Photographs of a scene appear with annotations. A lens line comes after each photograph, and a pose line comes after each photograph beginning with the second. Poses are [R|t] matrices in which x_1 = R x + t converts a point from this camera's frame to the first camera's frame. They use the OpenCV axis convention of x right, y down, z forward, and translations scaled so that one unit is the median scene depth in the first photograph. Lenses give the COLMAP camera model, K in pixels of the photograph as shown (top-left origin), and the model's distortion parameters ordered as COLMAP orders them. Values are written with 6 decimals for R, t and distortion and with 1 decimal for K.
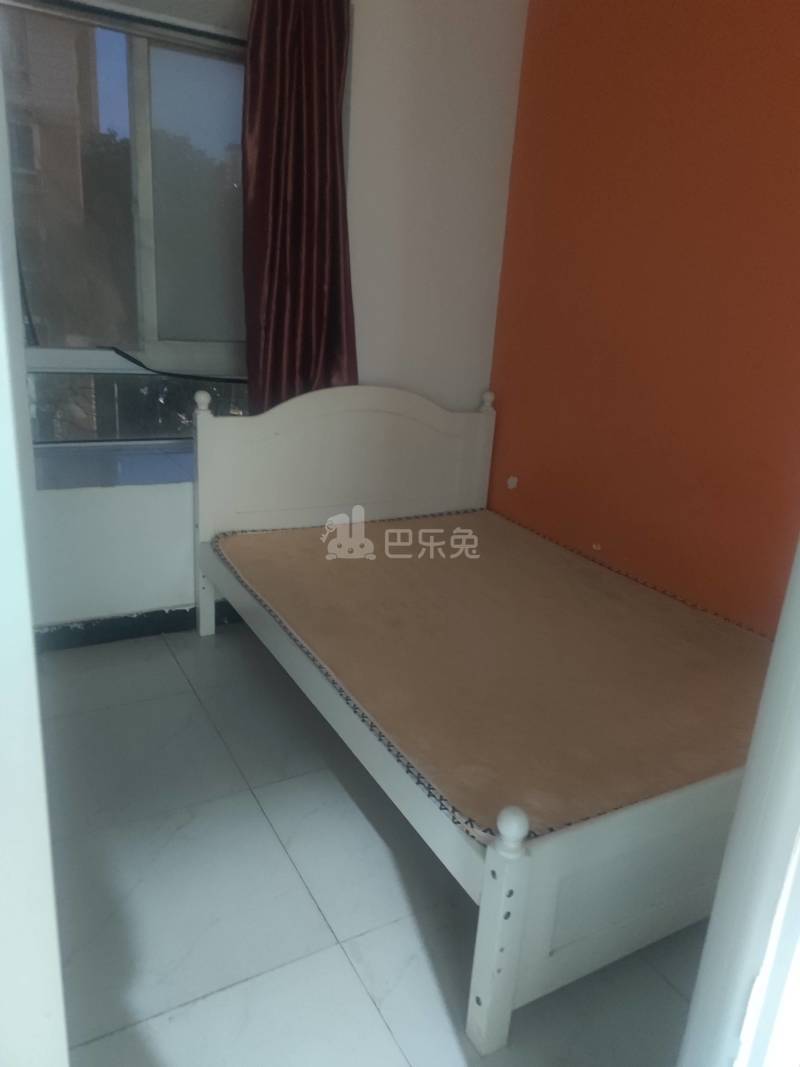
lens RADIAL K [[769.2, 0, 400.0], [0, 769.2, 533.5], [0, 0, 1]] dist [0.003450, -0.000655]
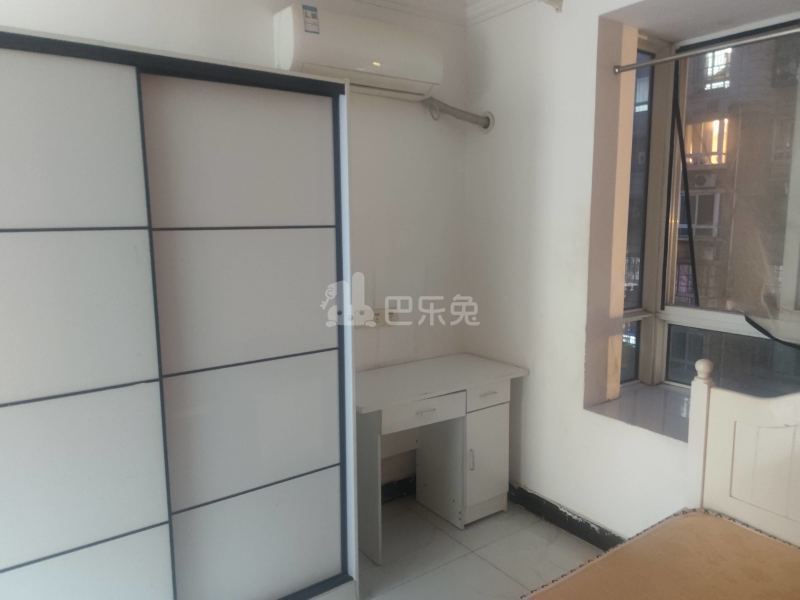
lens RADIAL K [[576.7, 0, 400.0], [0, 576.7, 300.0], [0, 0, 1]] dist [0.003450, -0.000655]
pose [[0.115923, 0.064568, -0.991157, 0.412406], [-0.290190, 0.956548, 0.028374, -0.156633], [0.949922, 0.284335, 0.129623, 0.469689]]
